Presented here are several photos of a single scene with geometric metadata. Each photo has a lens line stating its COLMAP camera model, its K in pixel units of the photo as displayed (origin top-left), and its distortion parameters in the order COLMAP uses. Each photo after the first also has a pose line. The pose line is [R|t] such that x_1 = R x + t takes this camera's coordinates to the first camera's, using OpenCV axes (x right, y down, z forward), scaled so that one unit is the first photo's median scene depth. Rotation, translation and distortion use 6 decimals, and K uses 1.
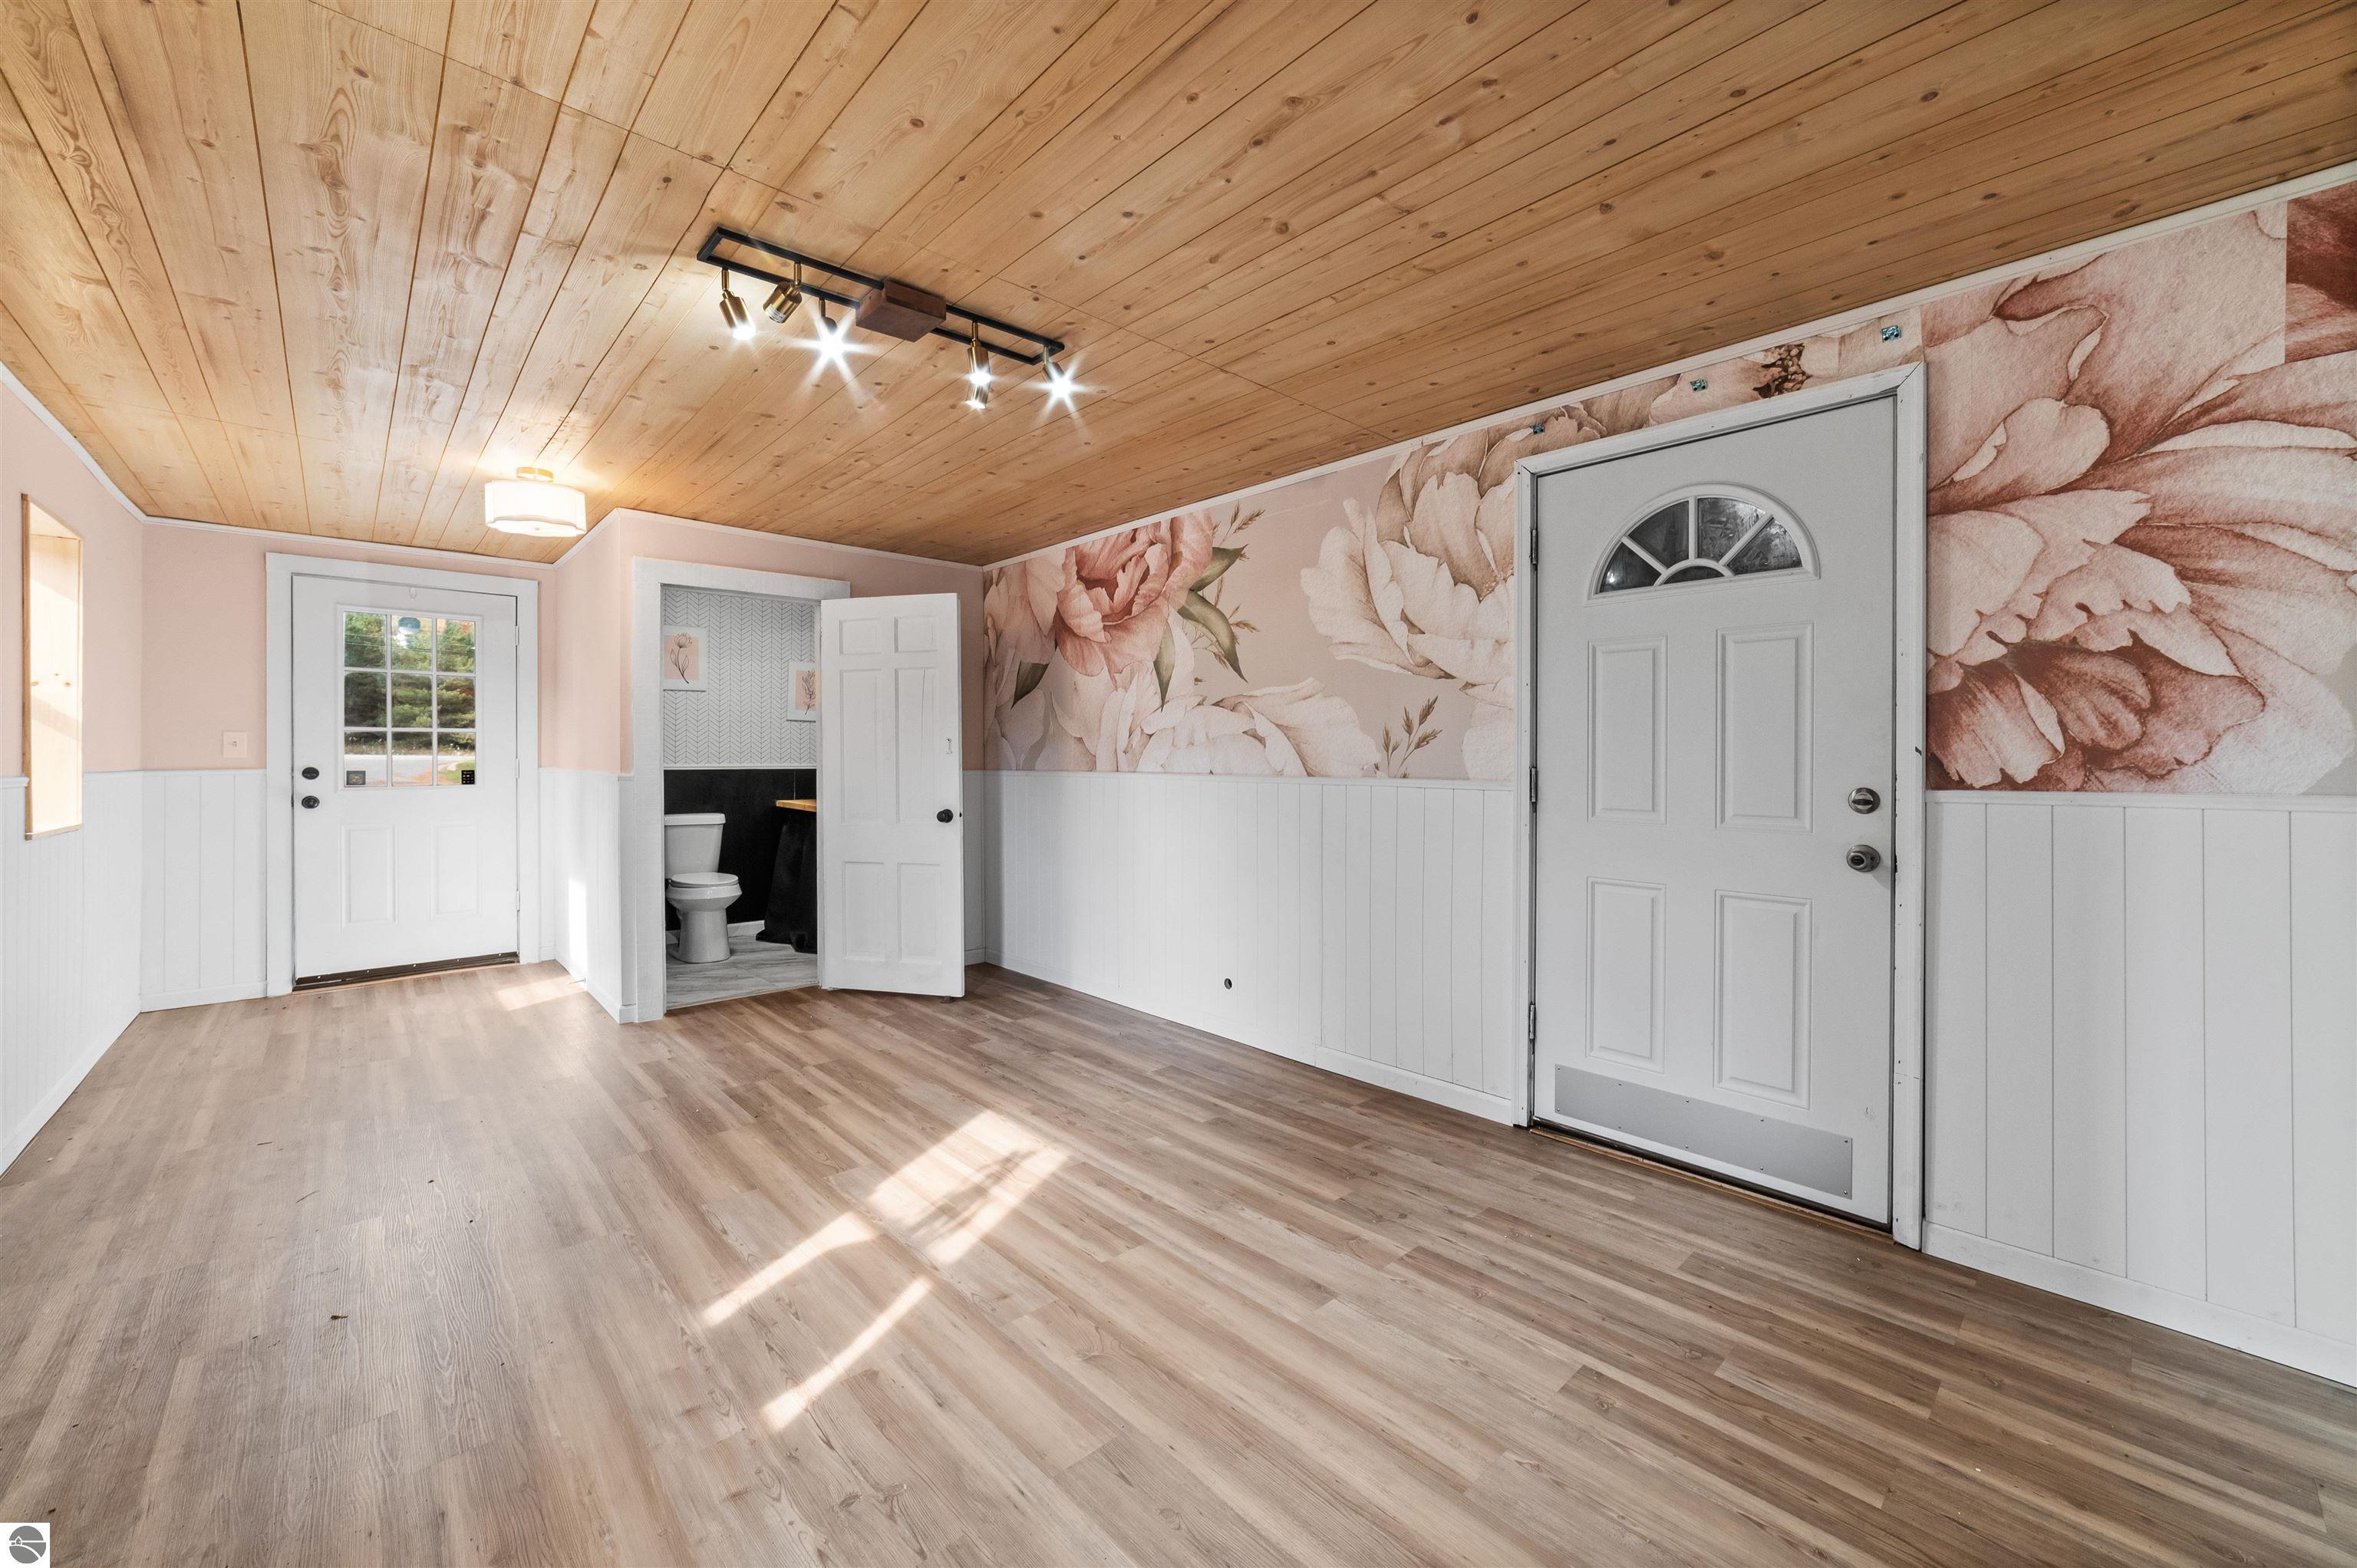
lens RADIAL K [[907.7, 0, 1177.2], [0, 907.7, 755.7], [0, 0, 1]] dist [-0.022854, 0.008354]
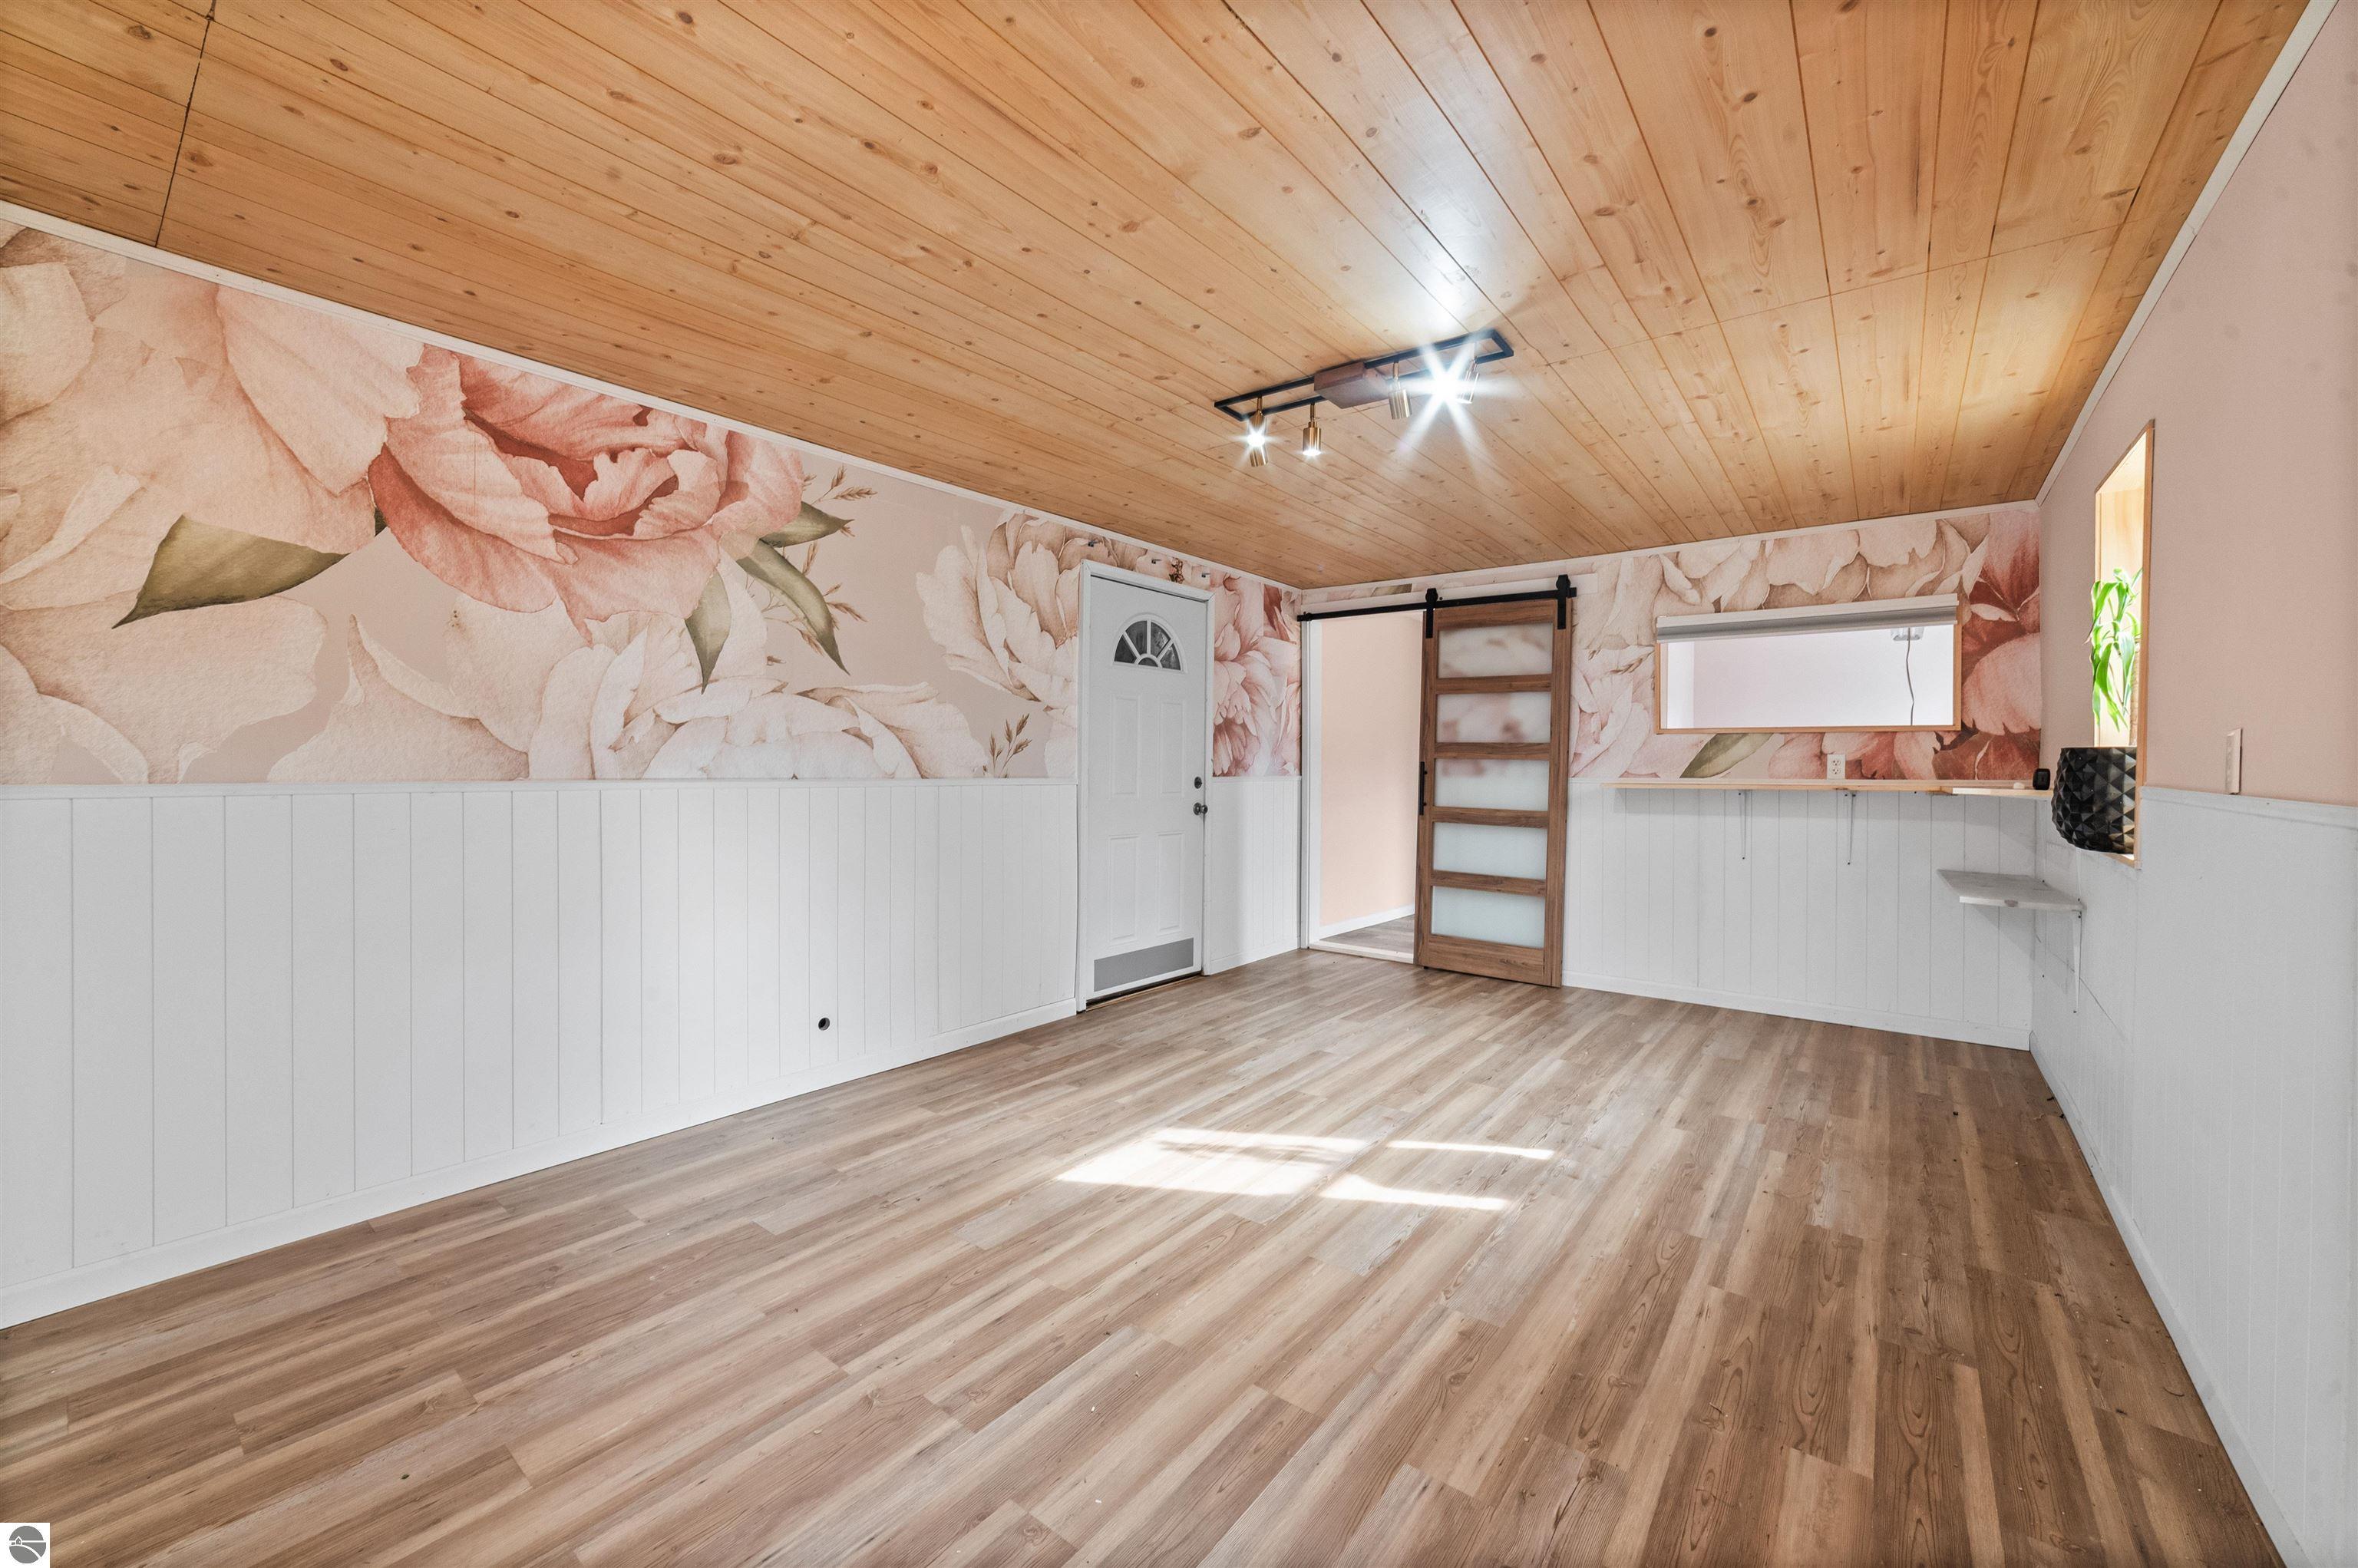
lens RADIAL K [[911.1, 0, 1170.9], [0, 911.1, 773.2], [0, 0, 1]] dist [-0.024324, 0.009569]
pose [[-0.143080, -0.010169, 0.989659, -1.347832], [-0.008874, 0.999920, 0.008992, 0.007180], [-0.989671, -0.007496, -0.143159, 1.297326]]
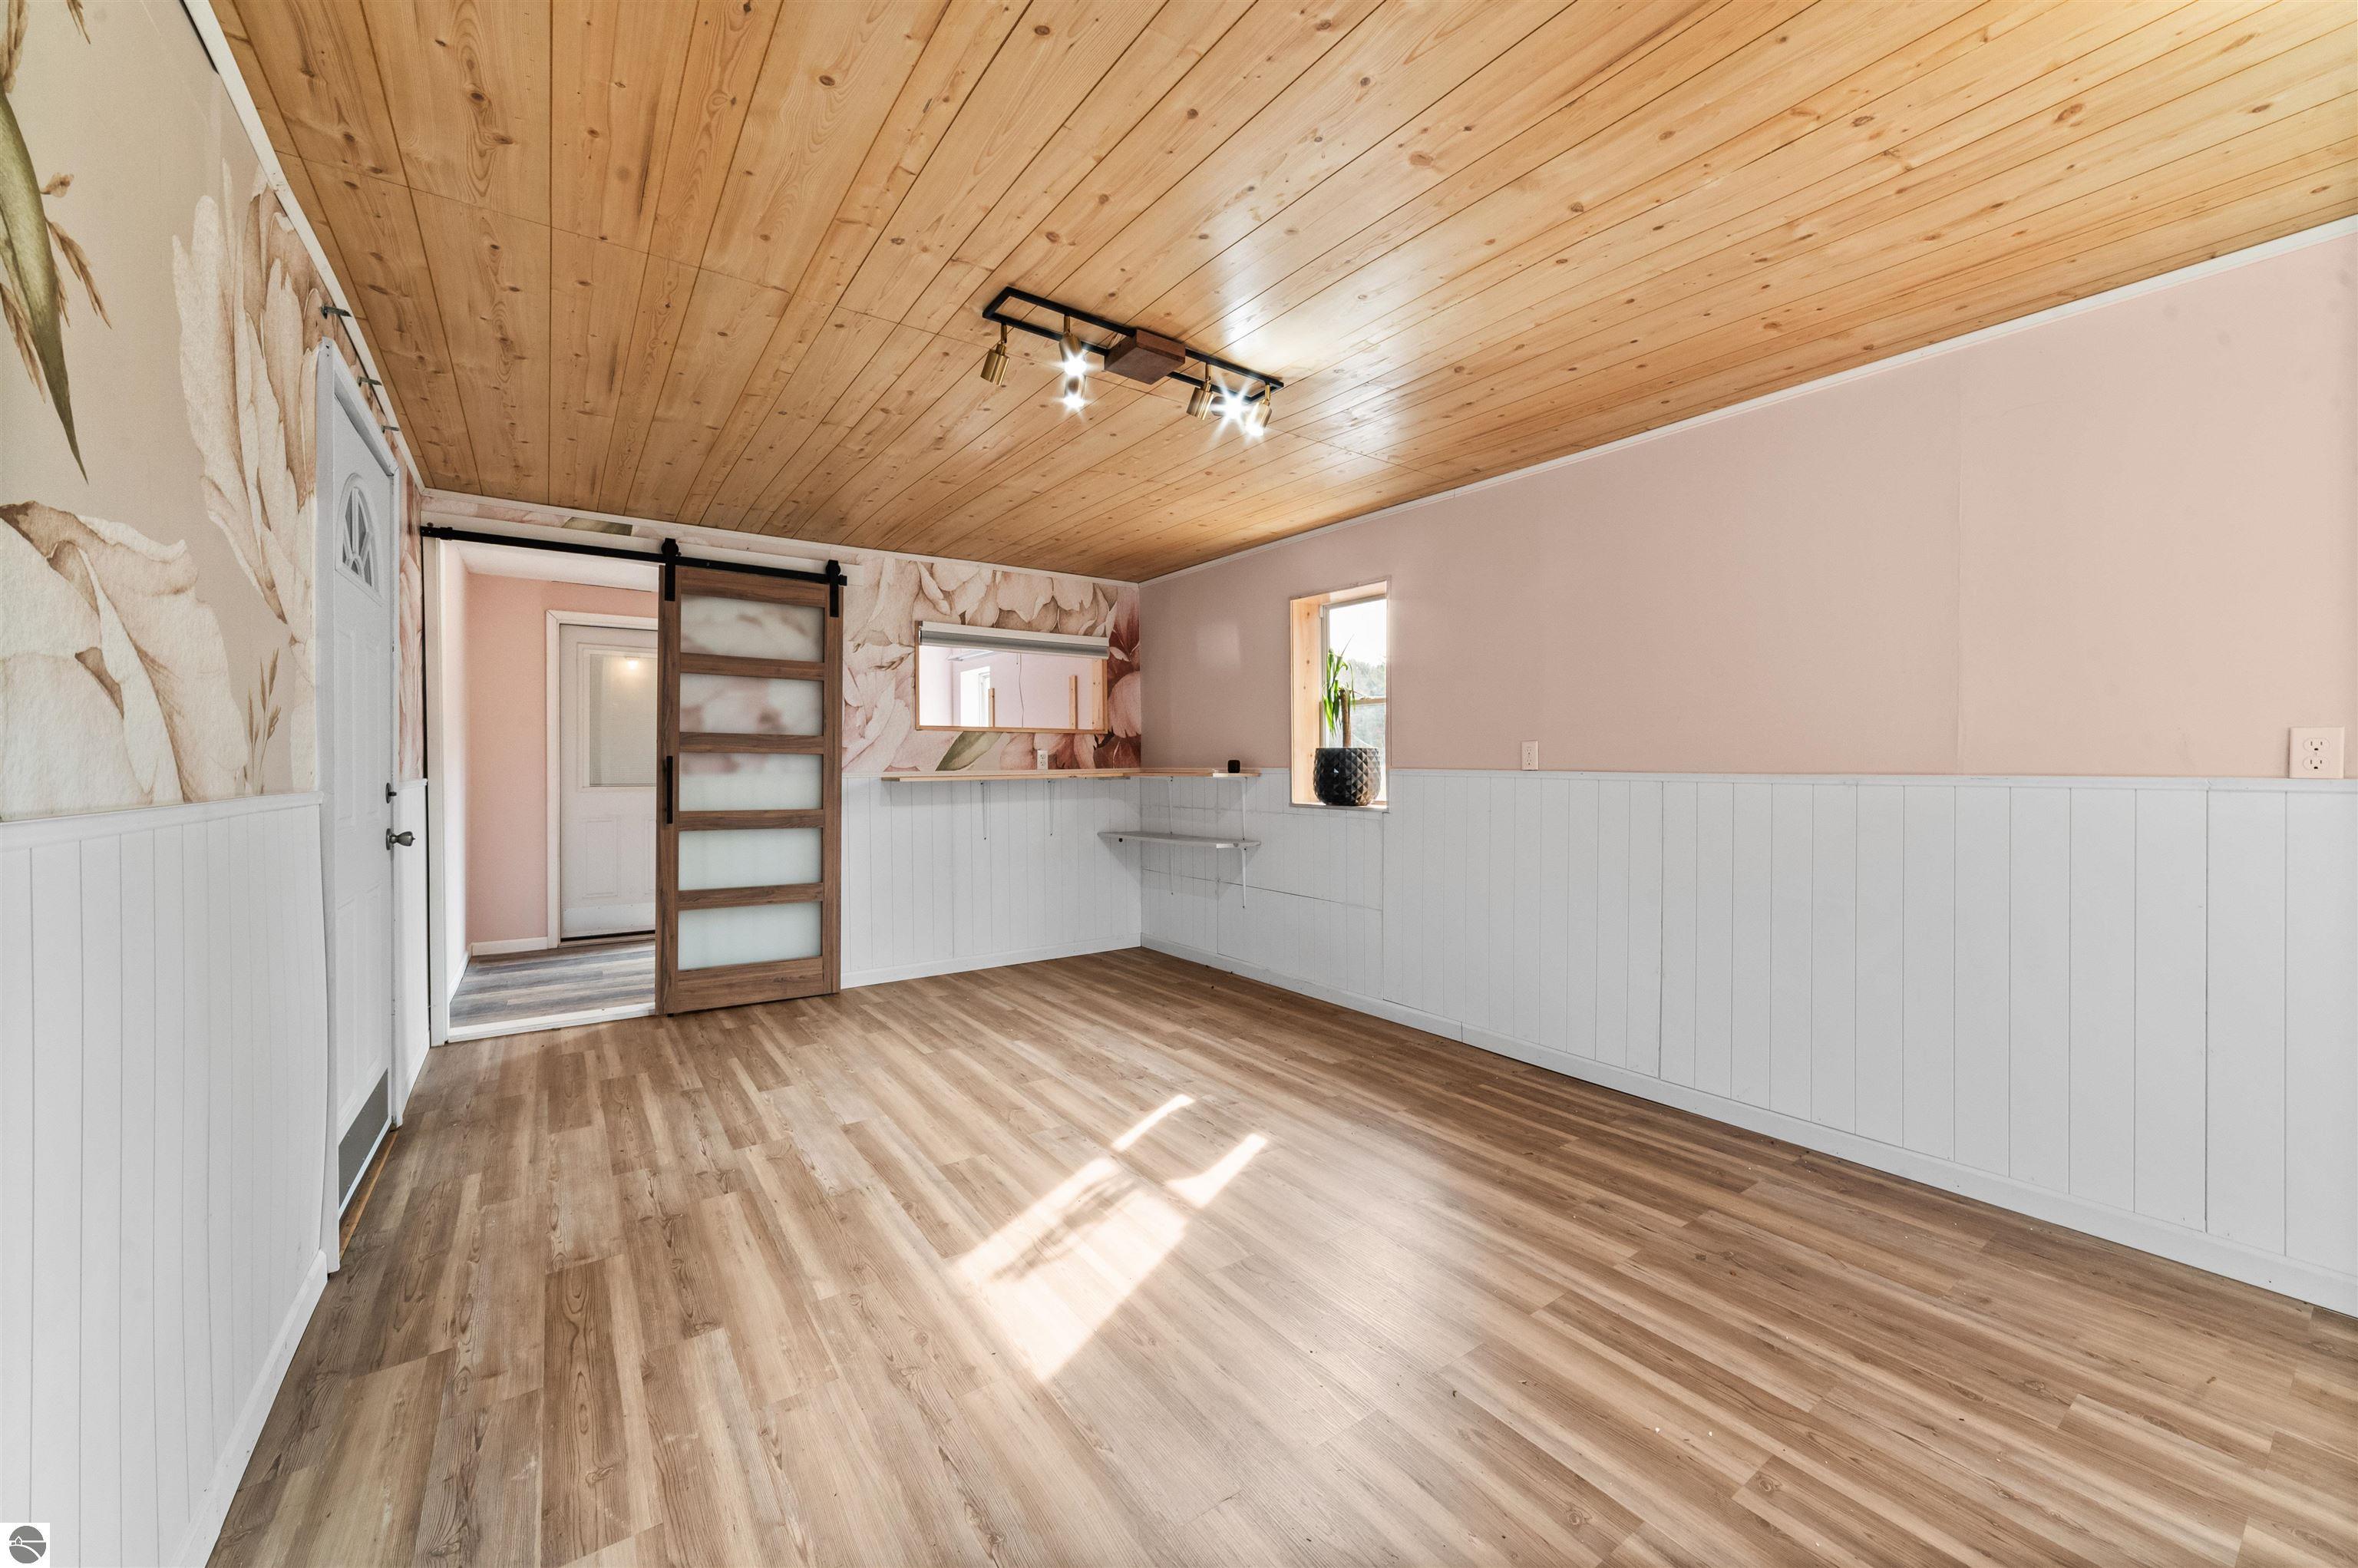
lens RADIAL K [[911.1, 0, 1170.9], [0, 911.1, 773.2], [0, 0, 1]] dist [-0.024324, 0.009569]
pose [[-0.989498, 0.000068, 0.144548, -0.464031], [0.001438, 0.999955, 0.009373, 0.011235], [-0.144541, 0.009483, -0.989453, 1.949697]]
